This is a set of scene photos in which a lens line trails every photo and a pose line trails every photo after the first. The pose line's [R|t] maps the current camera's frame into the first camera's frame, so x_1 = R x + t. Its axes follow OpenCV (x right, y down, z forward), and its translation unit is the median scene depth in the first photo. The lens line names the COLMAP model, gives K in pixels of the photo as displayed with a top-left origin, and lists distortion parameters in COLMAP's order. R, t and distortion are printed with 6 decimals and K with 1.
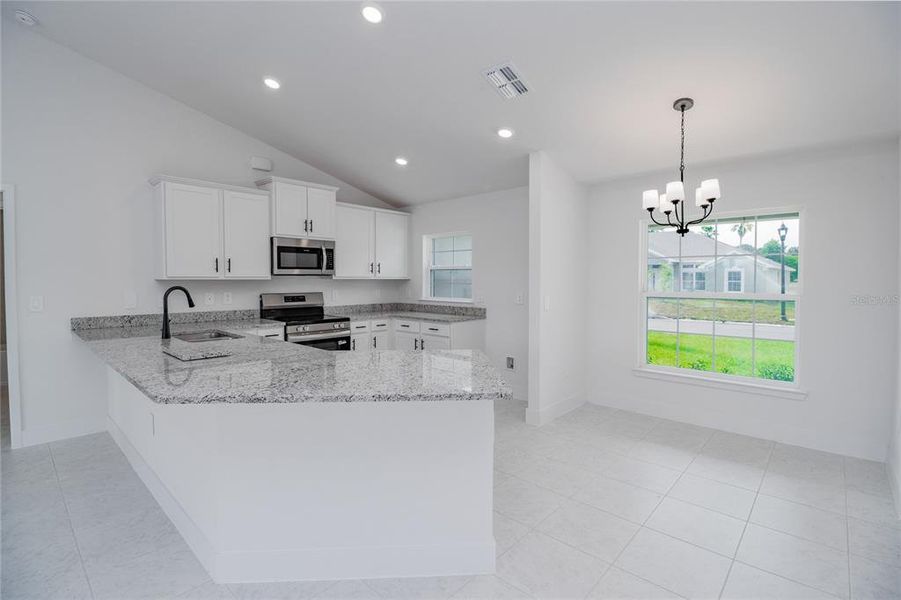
lens RADIAL K [[420.2, 0, 450.4], [0, 420.2, 290.5], [0, 0, 1]] dist [-0.004652, -0.000563]
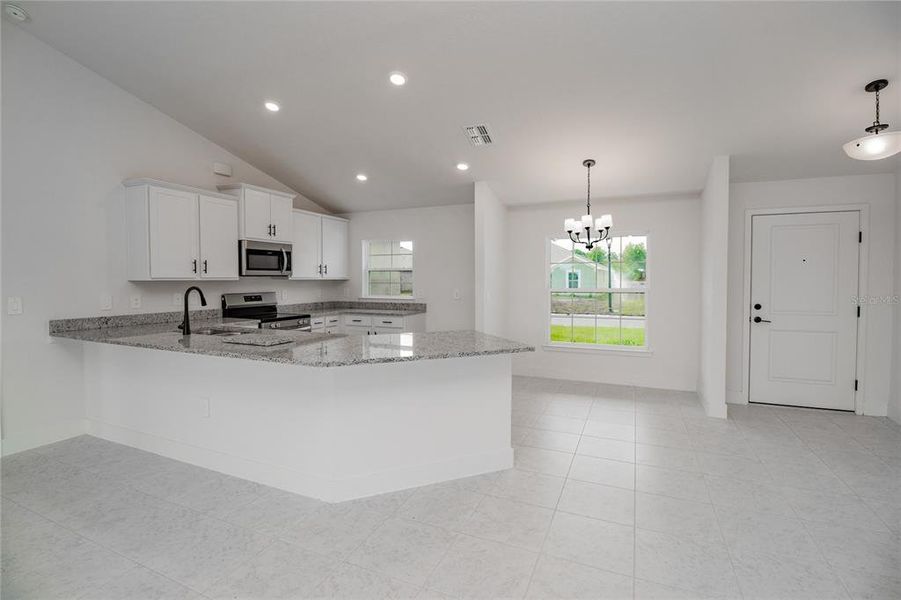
lens RADIAL K [[420.2, 0, 450.4], [0, 420.2, 290.5], [0, 0, 1]] dist [-0.004652, -0.000563]
pose [[0.946233, -0.011489, 0.323283, -0.250778], [0.011776, 0.999930, 0.001067, 0.004835], [-0.323272, 0.002797, 0.946302, -0.164302]]
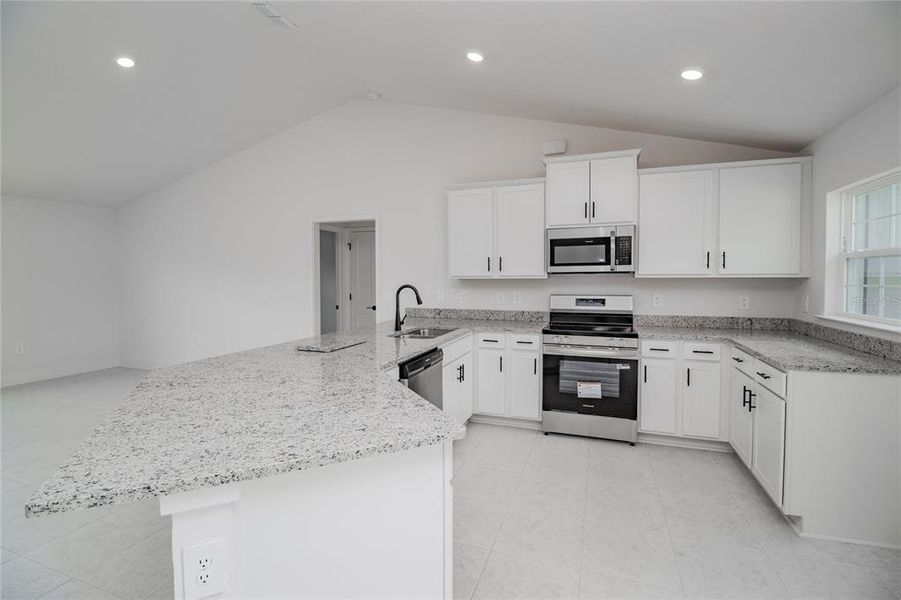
lens RADIAL K [[420.2, 0, 450.4], [0, 420.2, 290.5], [0, 0, 1]] dist [-0.004652, -0.000563]
pose [[0.388326, 0.027705, -0.921106, 0.282160], [-0.020881, 0.999556, 0.021261, -0.014899], [0.921286, 0.010978, 0.388732, 0.449952]]
